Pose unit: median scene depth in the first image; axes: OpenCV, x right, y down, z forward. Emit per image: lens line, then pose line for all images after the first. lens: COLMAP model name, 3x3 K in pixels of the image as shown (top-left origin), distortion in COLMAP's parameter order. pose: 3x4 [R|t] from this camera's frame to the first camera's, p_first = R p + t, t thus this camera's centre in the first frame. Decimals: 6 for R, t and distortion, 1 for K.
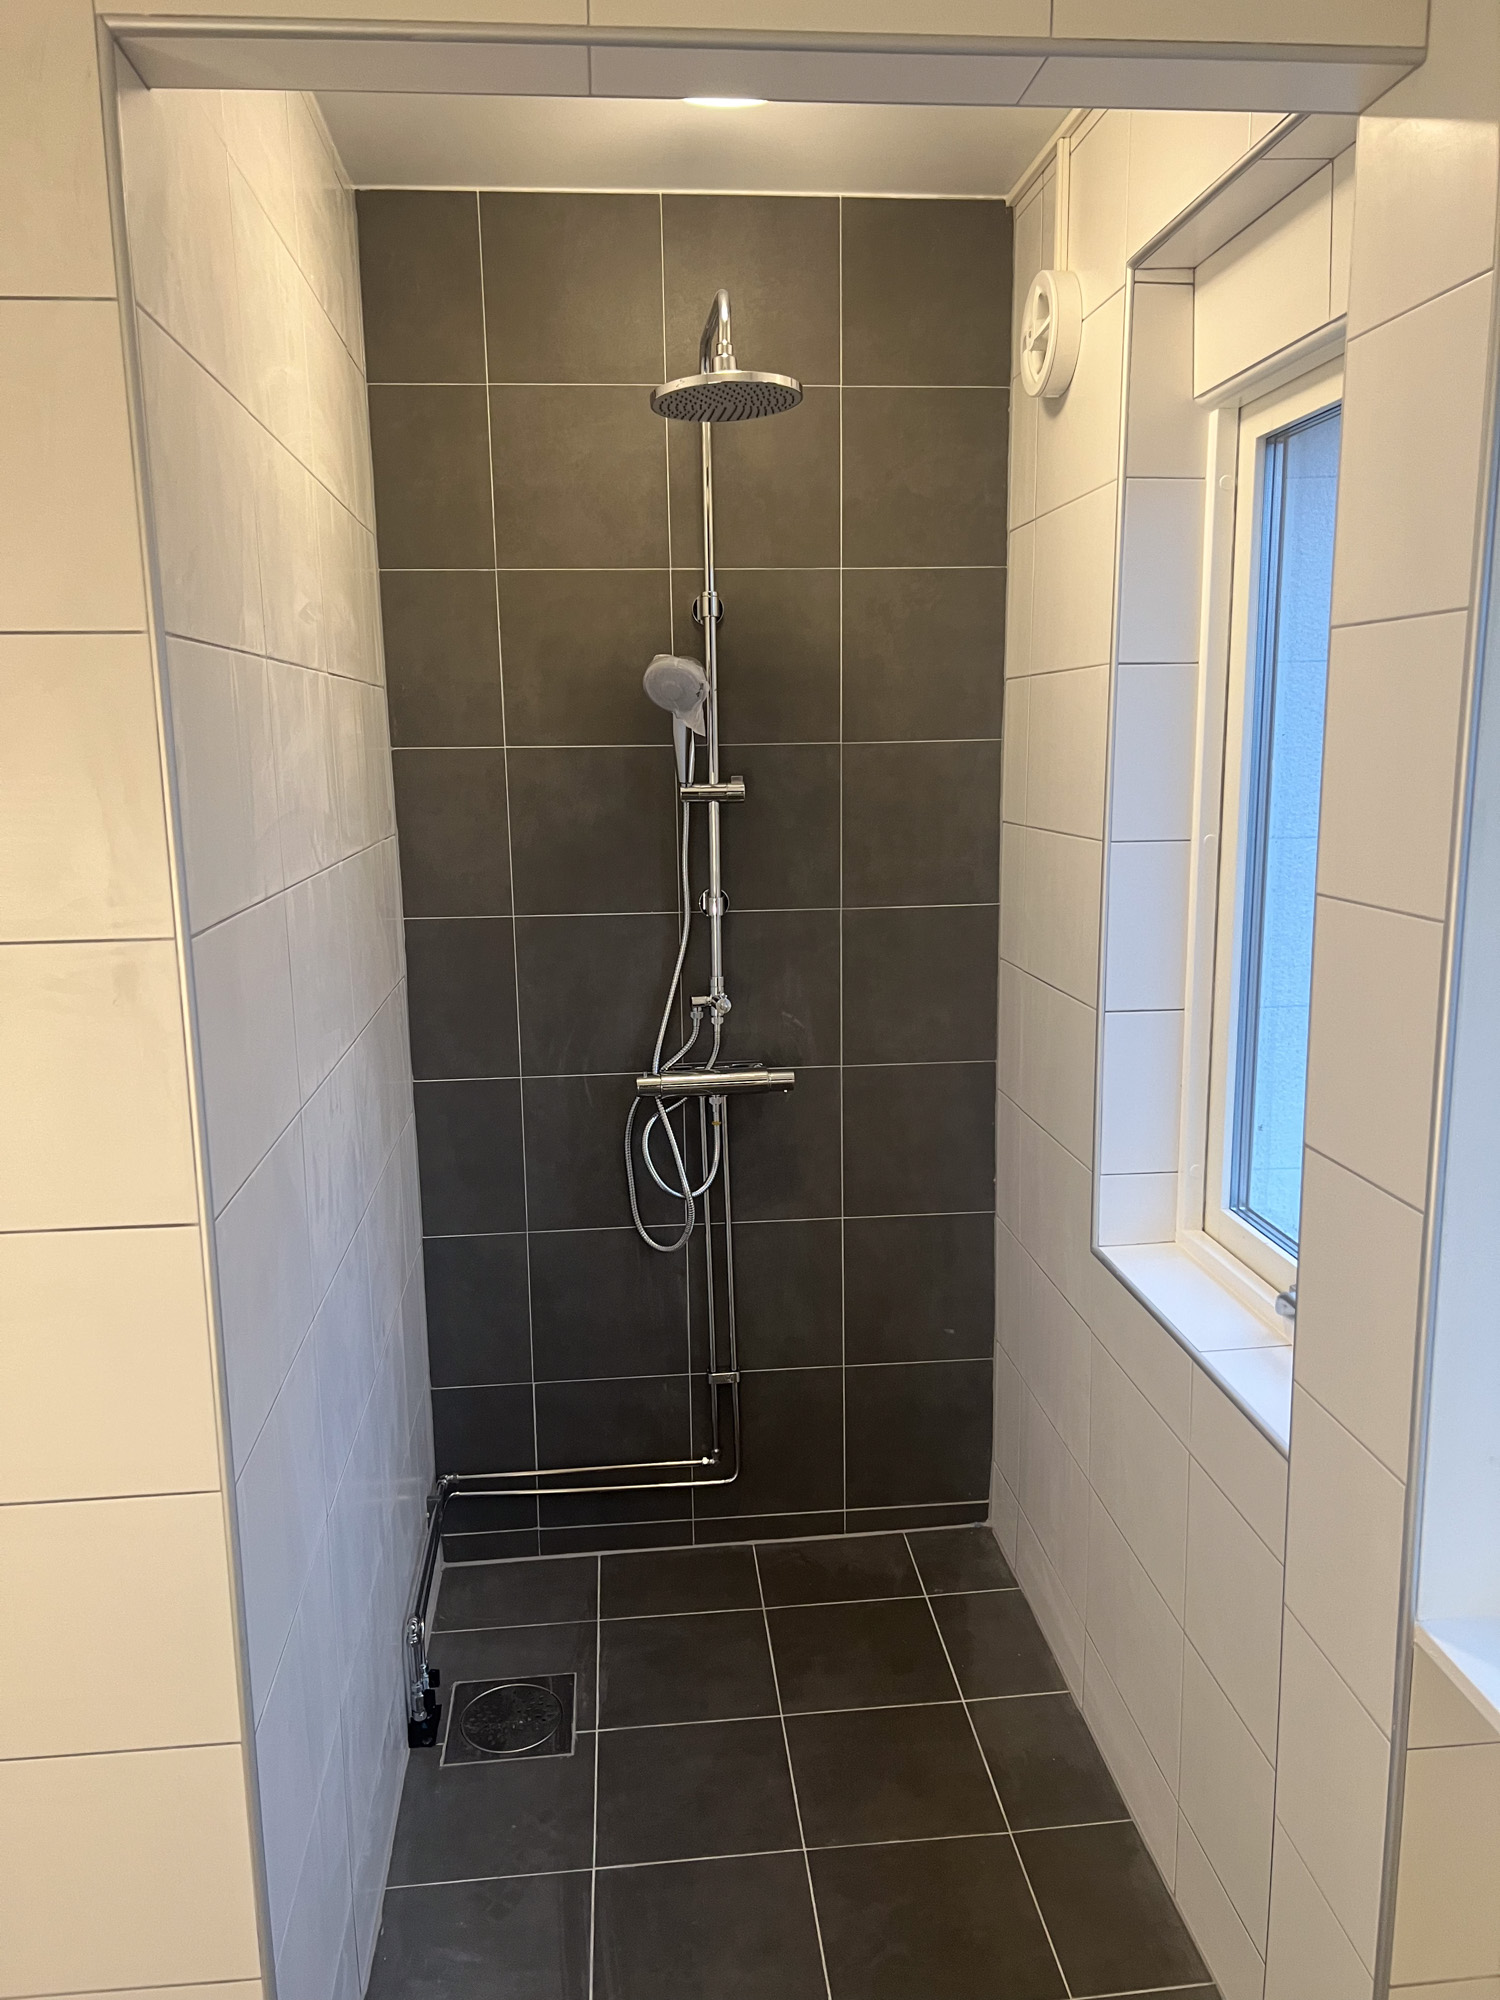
lens RADIAL K [[1502.5, 0, 742.9], [0, 1502.5, 1000.8], [0, 0, 1]] dist [0.072877, -0.051047]
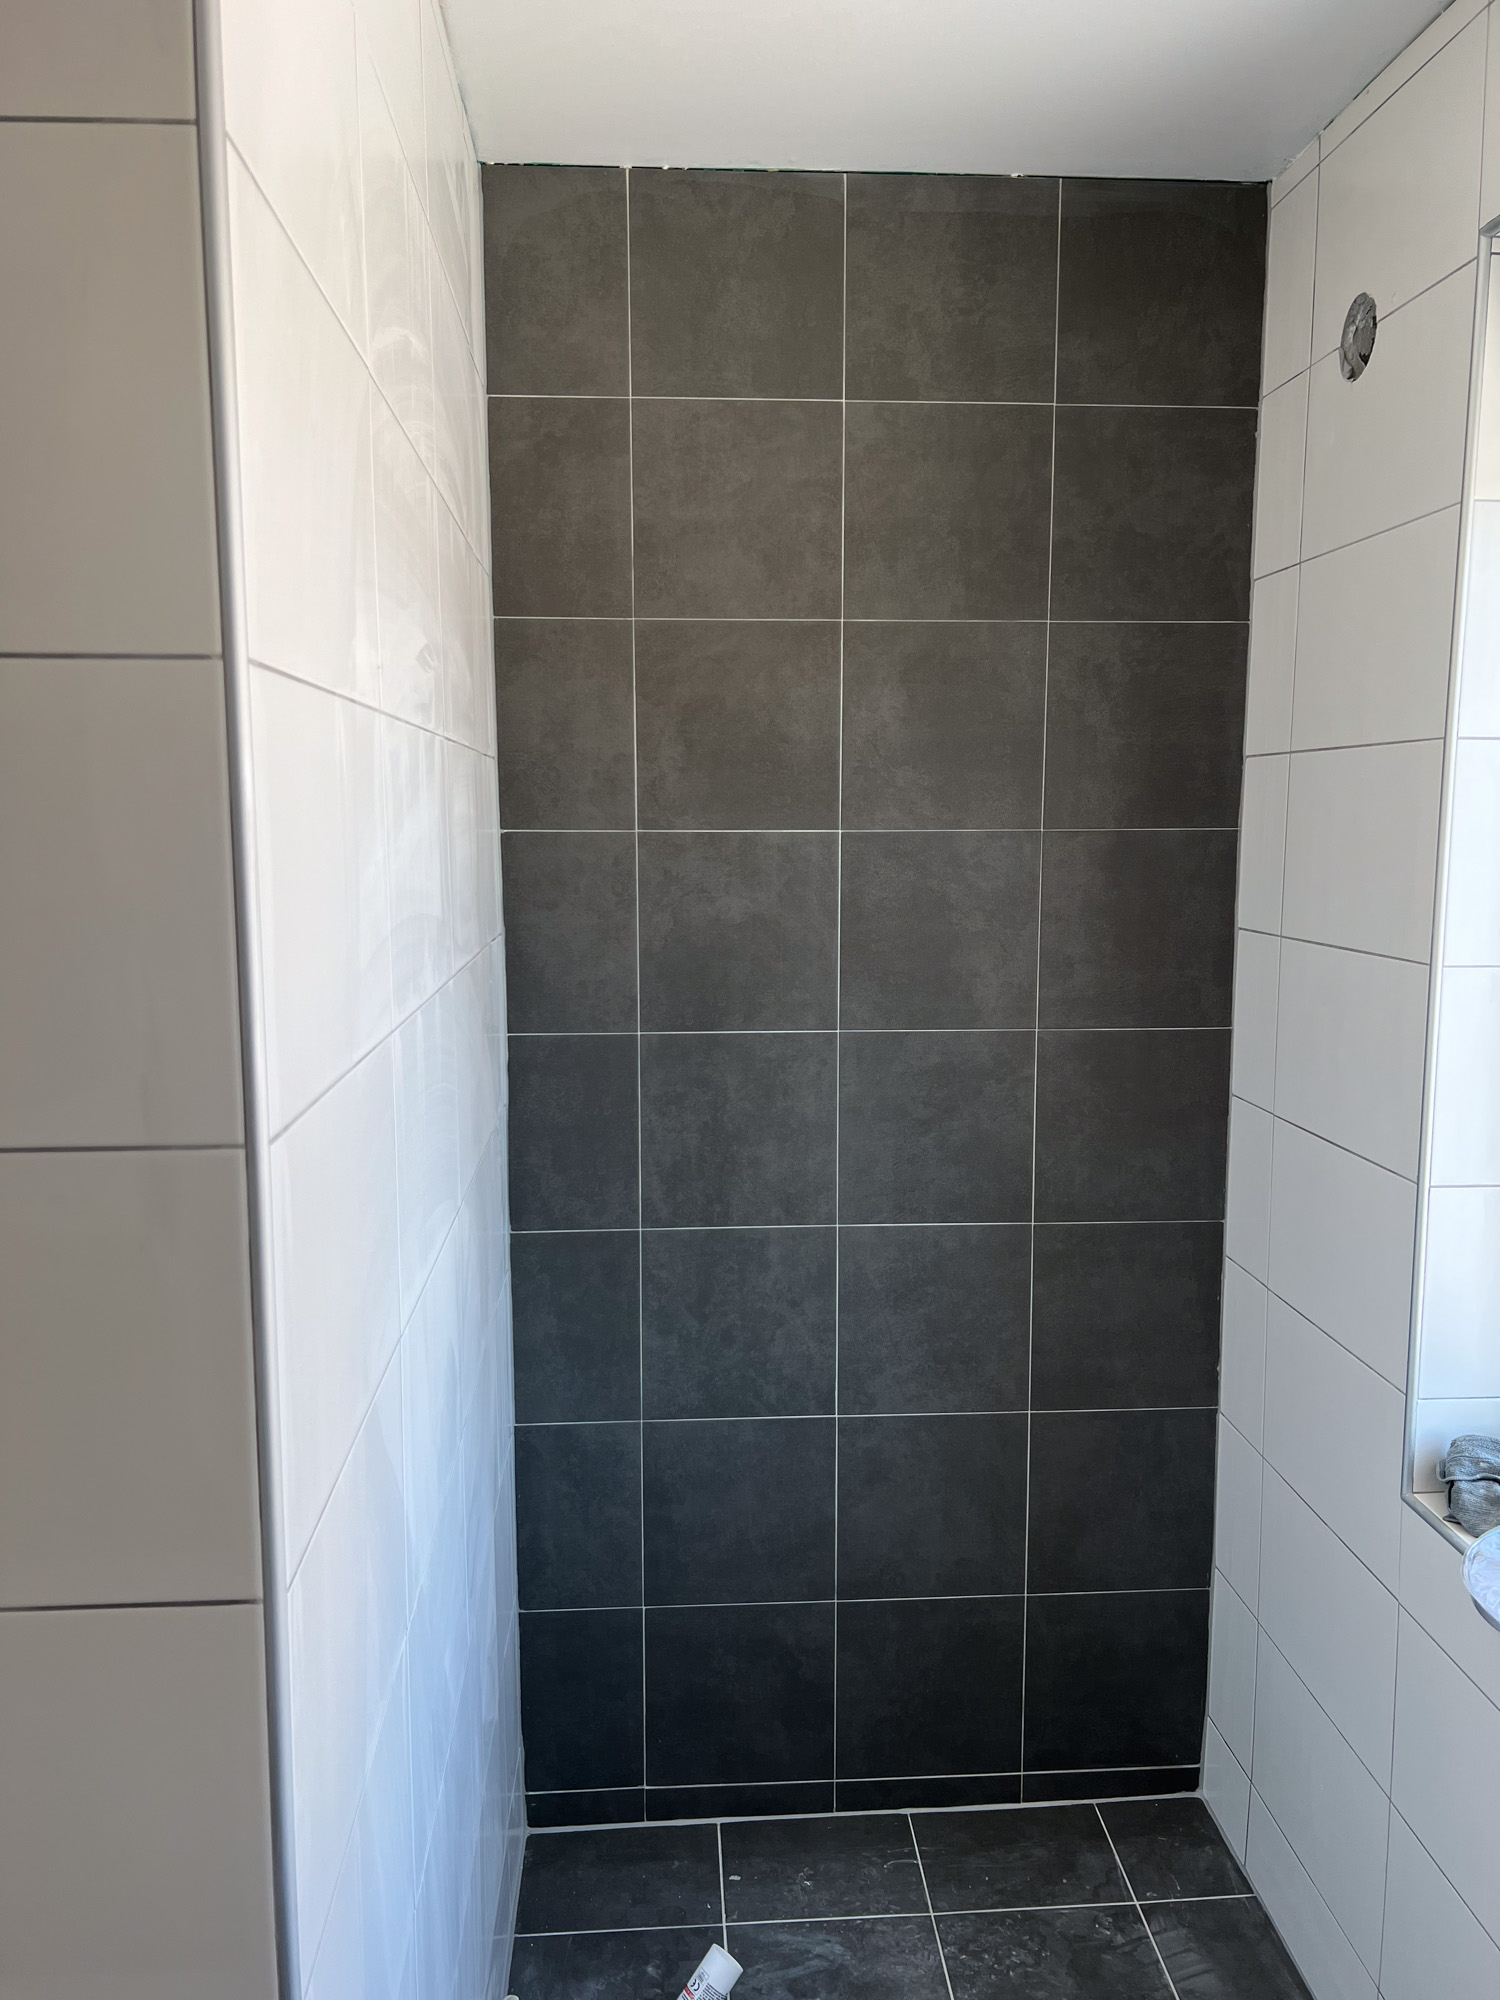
lens RADIAL K [[1502.5, 0, 752.7], [0, 1502.5, 993.6], [0, 0, 1]] dist [0.072877, -0.051047]
pose [[0.999569, 0.017767, -0.023374, -0.071171], [-0.019003, 0.998371, -0.053794, -0.035044], [0.022380, 0.054215, 0.998278, 0.178753]]
